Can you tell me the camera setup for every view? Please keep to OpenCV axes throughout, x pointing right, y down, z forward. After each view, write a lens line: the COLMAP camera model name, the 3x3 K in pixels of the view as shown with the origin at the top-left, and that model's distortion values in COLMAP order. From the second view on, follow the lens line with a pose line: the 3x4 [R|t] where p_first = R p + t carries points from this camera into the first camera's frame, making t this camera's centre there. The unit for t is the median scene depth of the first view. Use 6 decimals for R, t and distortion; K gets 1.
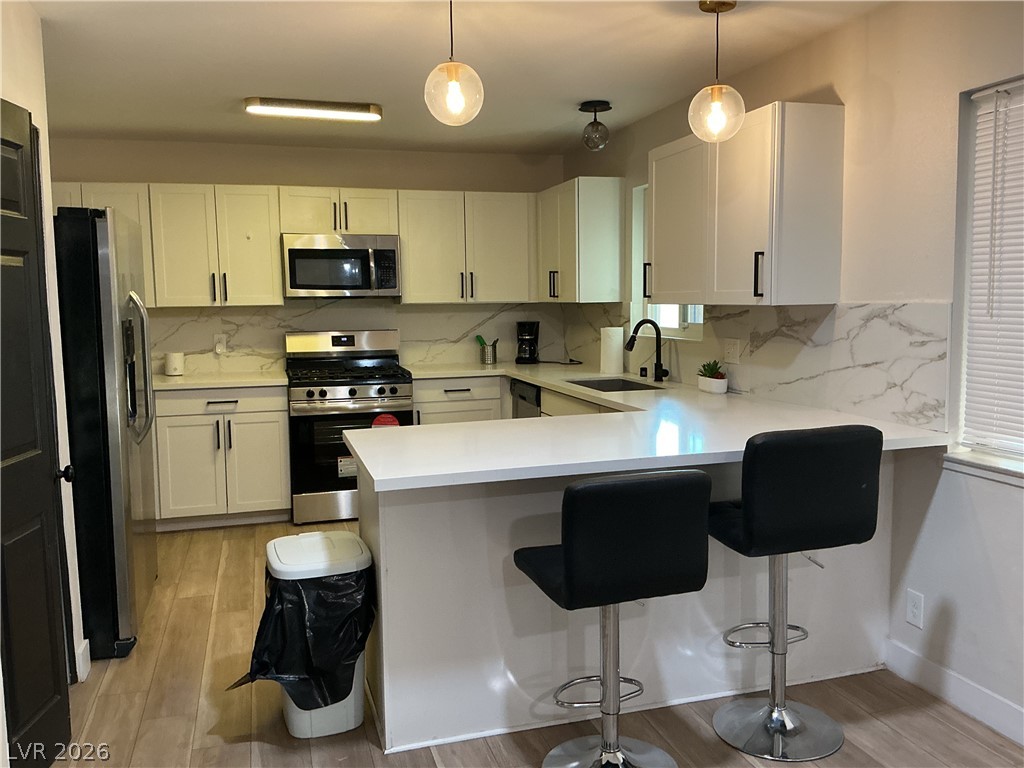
lens RADIAL K [[852.8, 0, 510.0], [0, 852.8, 386.4], [0, 0, 1]] dist [0.127759, -0.273854]
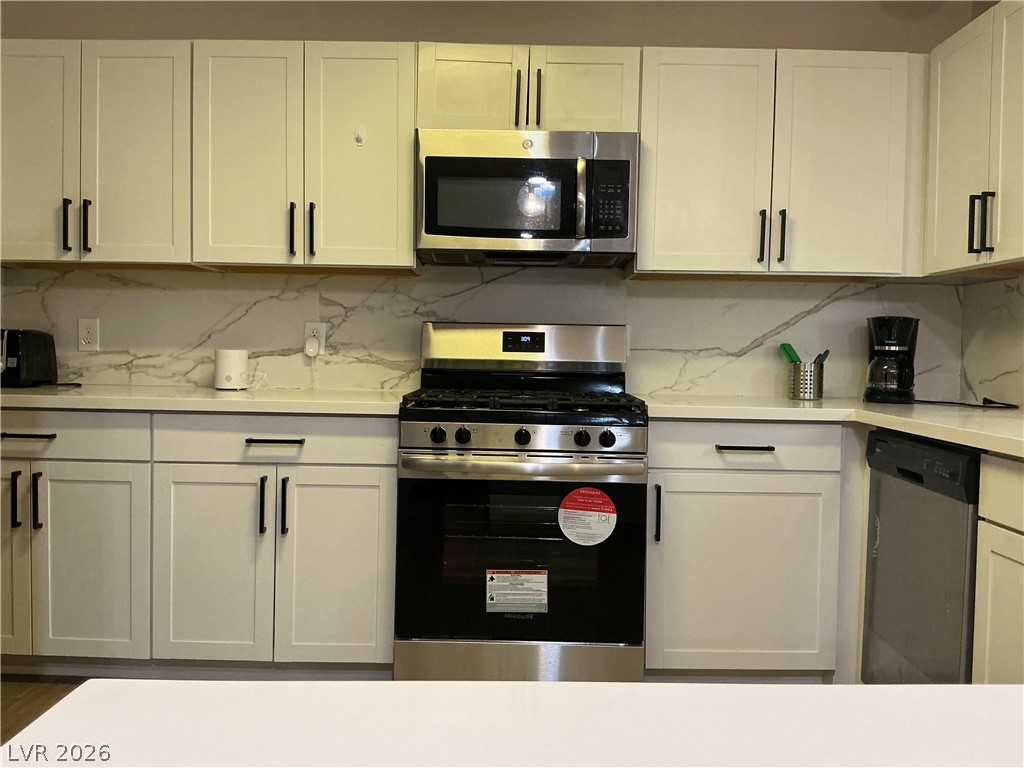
lens RADIAL K [[852.8, 0, 507.5], [0, 852.8, 383.8], [0, 0, 1]] dist [0.127759, -0.273854]
pose [[0.958508, 0.042681, -0.281851, -0.063321], [-0.061357, 0.996443, -0.057767, 0.005567], [0.278383, 0.072664, 0.957718, 0.584535]]
